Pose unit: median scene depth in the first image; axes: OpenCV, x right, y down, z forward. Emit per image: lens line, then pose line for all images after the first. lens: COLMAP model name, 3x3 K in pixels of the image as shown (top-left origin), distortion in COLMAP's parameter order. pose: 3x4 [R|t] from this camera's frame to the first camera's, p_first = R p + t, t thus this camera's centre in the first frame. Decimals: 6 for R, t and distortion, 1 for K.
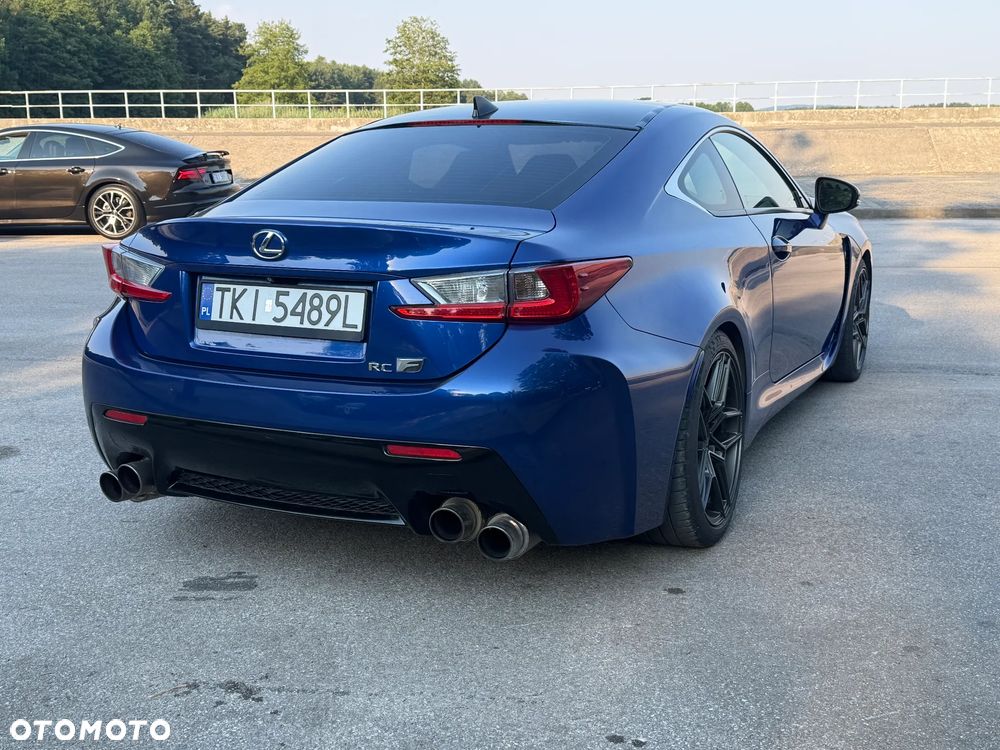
lens RADIAL K [[1105.6, 0, 500.0], [0, 1105.6, 375.0], [0, 0, 1]] dist [0.209019, -0.489660]
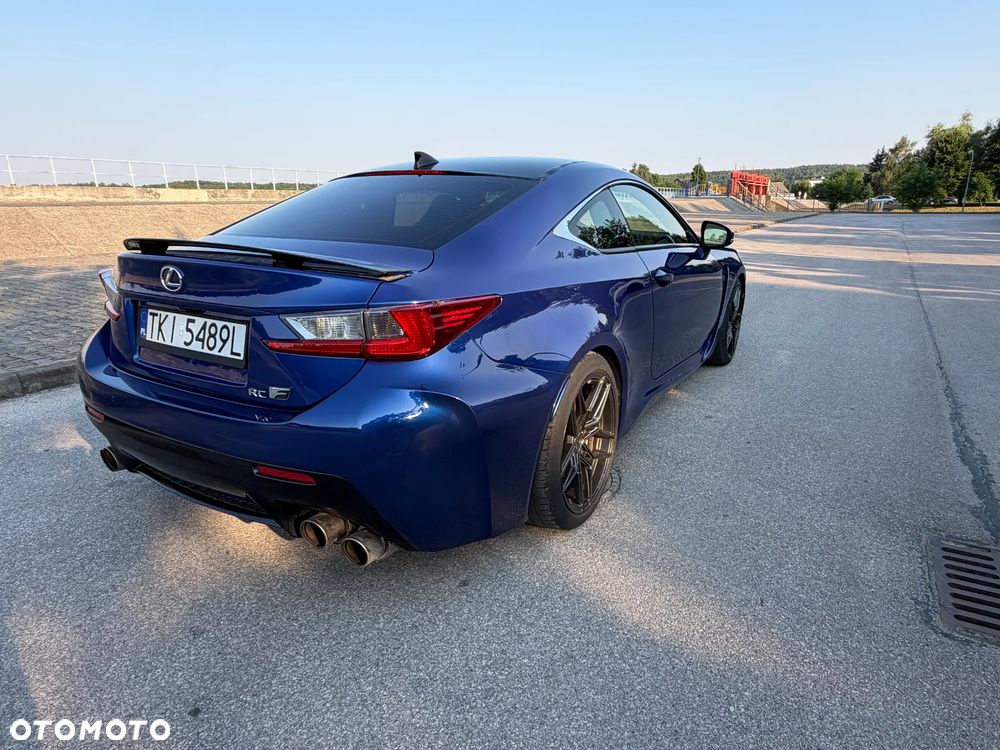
lens RADIAL K [[617.4, 0, 494.9], [0, 617.4, 386.7], [0, 0, 1]] dist [0.002139, 0.001030]
pose [[0.996117, 0.039031, -0.078915, 0.170723], [-0.030665, 0.994045, 0.104570, -0.081870], [0.082526, -0.101744, 0.991382, 0.385955]]
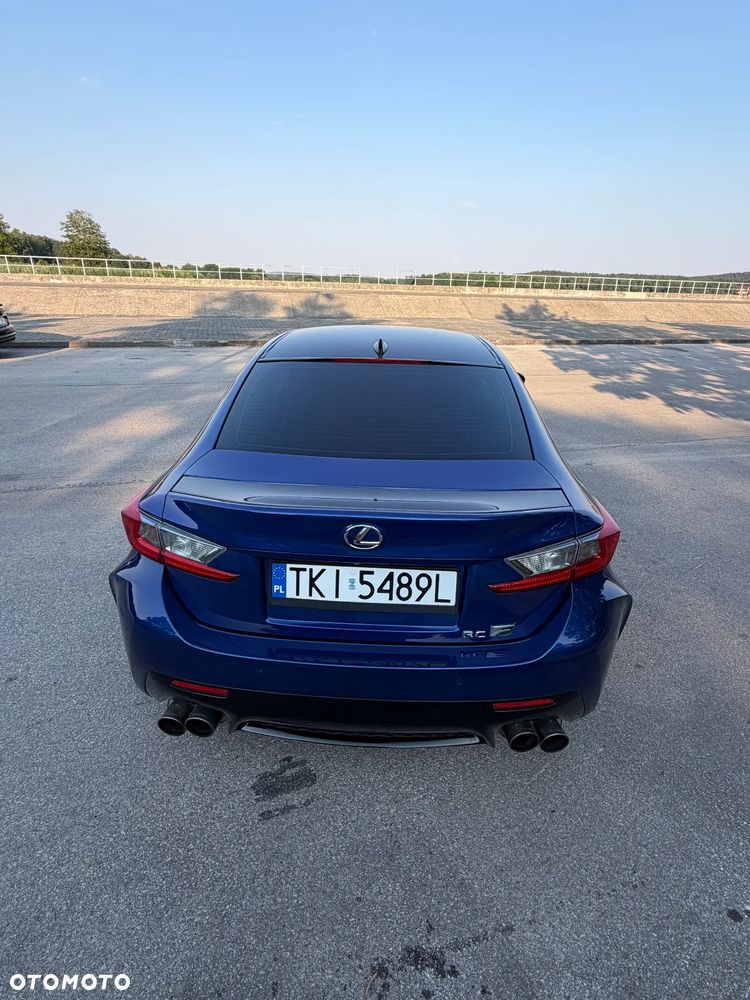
lens RADIAL K [[506.8, 0, 373.7], [0, 506.8, 503.3], [0, 0, 1]] dist [0.002387, -0.001021]
pose [[0.917225, -0.124564, 0.378395, -0.364492], [0.049028, 0.977933, 0.203082, -0.236743], [-0.395342, -0.167720, 0.903092, 0.568386]]
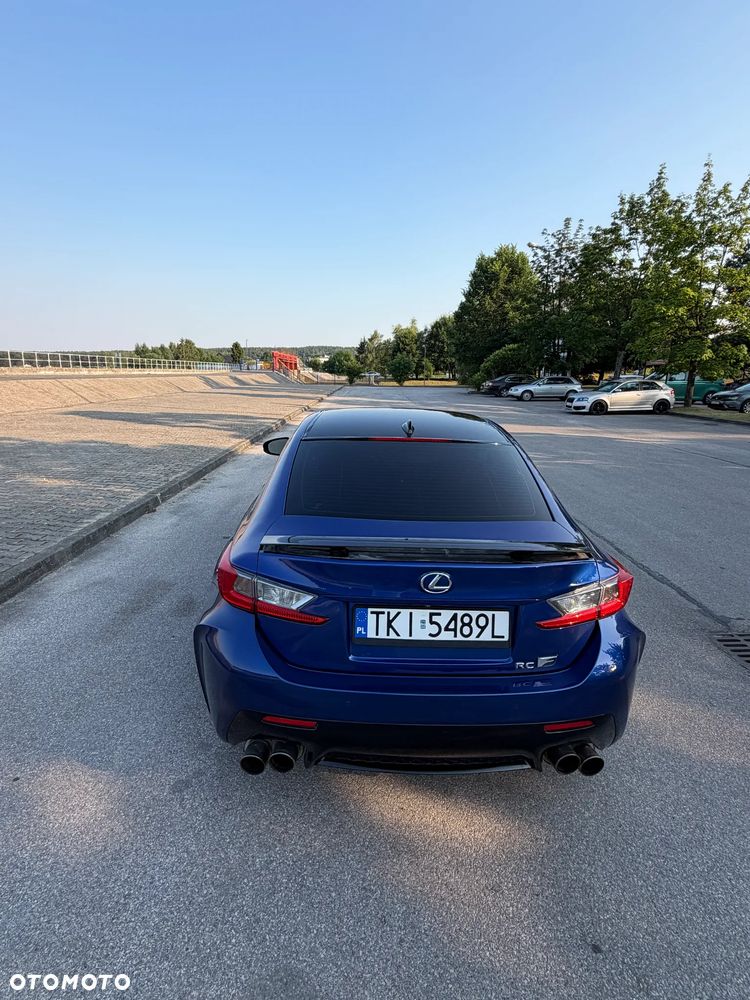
lens RADIAL K [[519.3, 0, 375.0], [0, 519.3, 500.0], [0, 0, 1]] dist [0.003537, -0.000008]
pose [[0.889936, -0.075127, 0.449854, -0.517269], [0.052279, 0.996642, 0.063021, -0.246421], [-0.453078, -0.032567, 0.890876, 0.499540]]
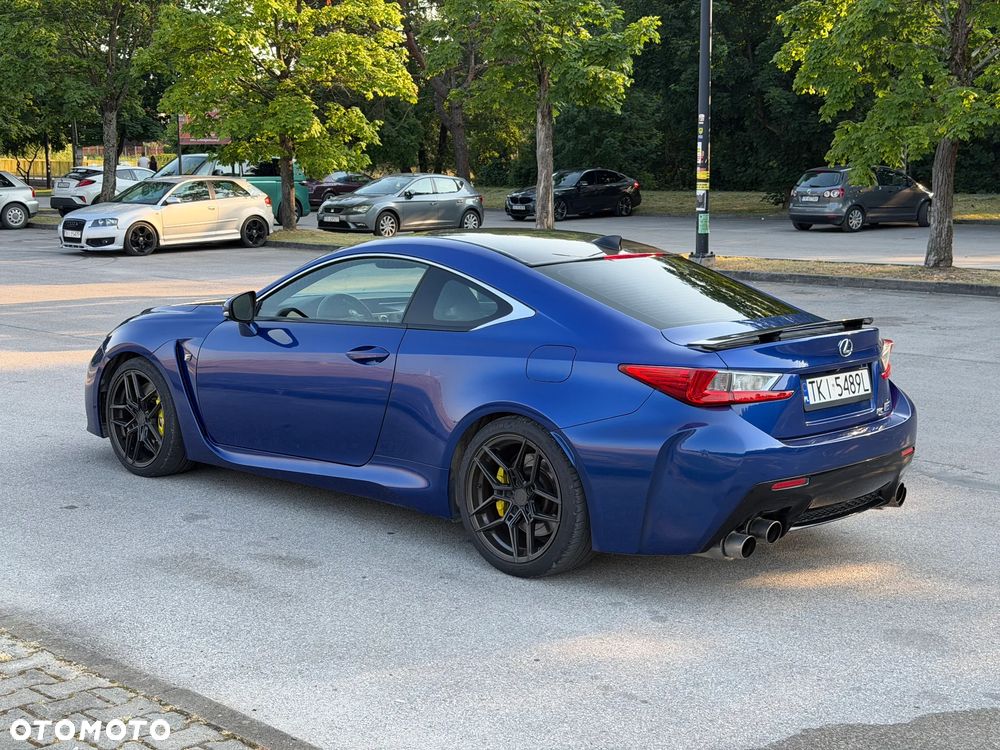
lens RADIAL K [[1373.9, 0, 499.8], [0, 1373.9, 380.8], [0, 0, 1]] dist [0.174837, -0.297062]
pose [[0.298971, -0.124778, 0.946069, -2.193082], [0.172432, 0.982158, 0.075048, -0.298706], [-0.938554, 0.140695, 0.315152, 0.829718]]
